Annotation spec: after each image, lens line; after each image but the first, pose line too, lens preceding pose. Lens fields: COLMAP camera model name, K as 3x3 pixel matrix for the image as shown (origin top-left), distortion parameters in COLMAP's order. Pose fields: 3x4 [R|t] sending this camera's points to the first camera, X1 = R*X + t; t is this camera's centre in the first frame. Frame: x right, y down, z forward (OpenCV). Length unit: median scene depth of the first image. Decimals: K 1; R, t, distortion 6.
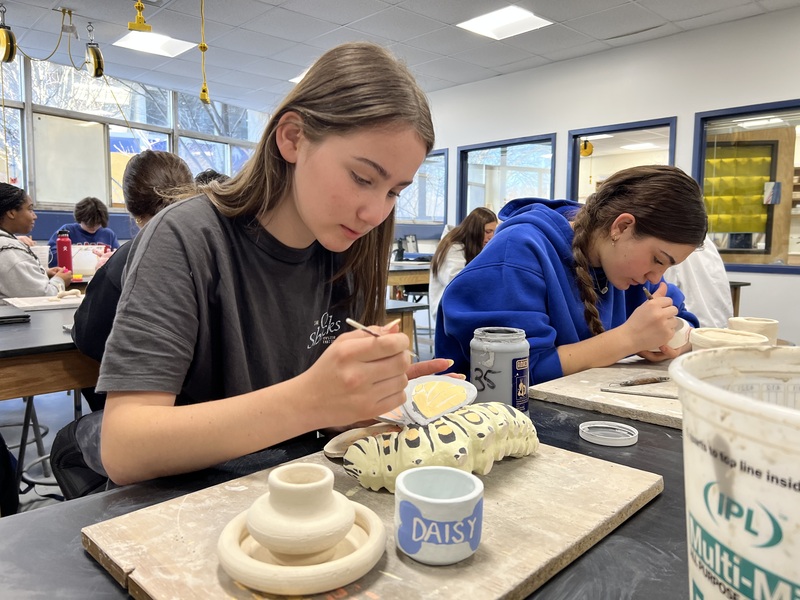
lens RADIAL K [[601.2, 0, 398.2], [0, 601.2, 298.1], [0, 0, 1]] dist [0.031483, -0.020239]
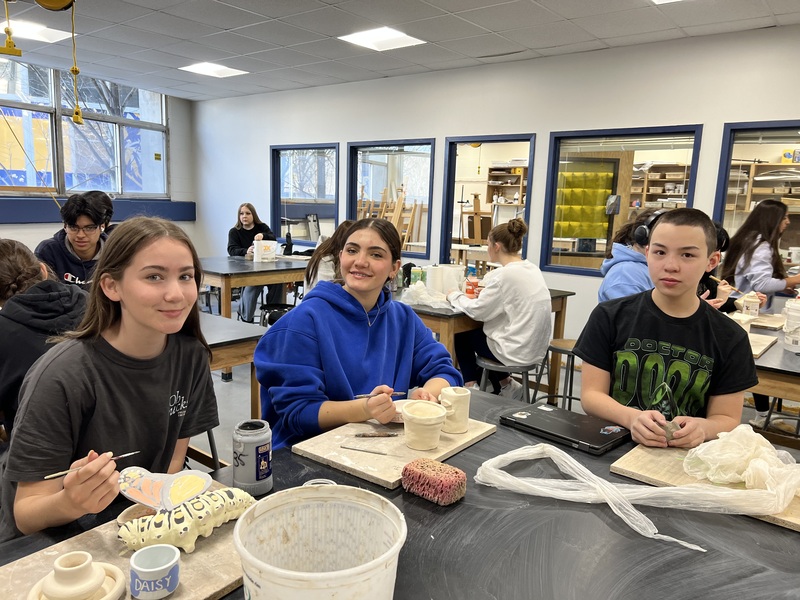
lens RADIAL K [[601.2, 0, 398.6], [0, 601.2, 302.0], [0, 0, 1]] dist [0.031483, -0.020239]
pose [[0.989939, 0.004547, 0.141422, 0.053590], [-0.014107, 0.997675, 0.066673, -0.061019], [-0.140790, -0.067997, 0.987702, -0.089982]]
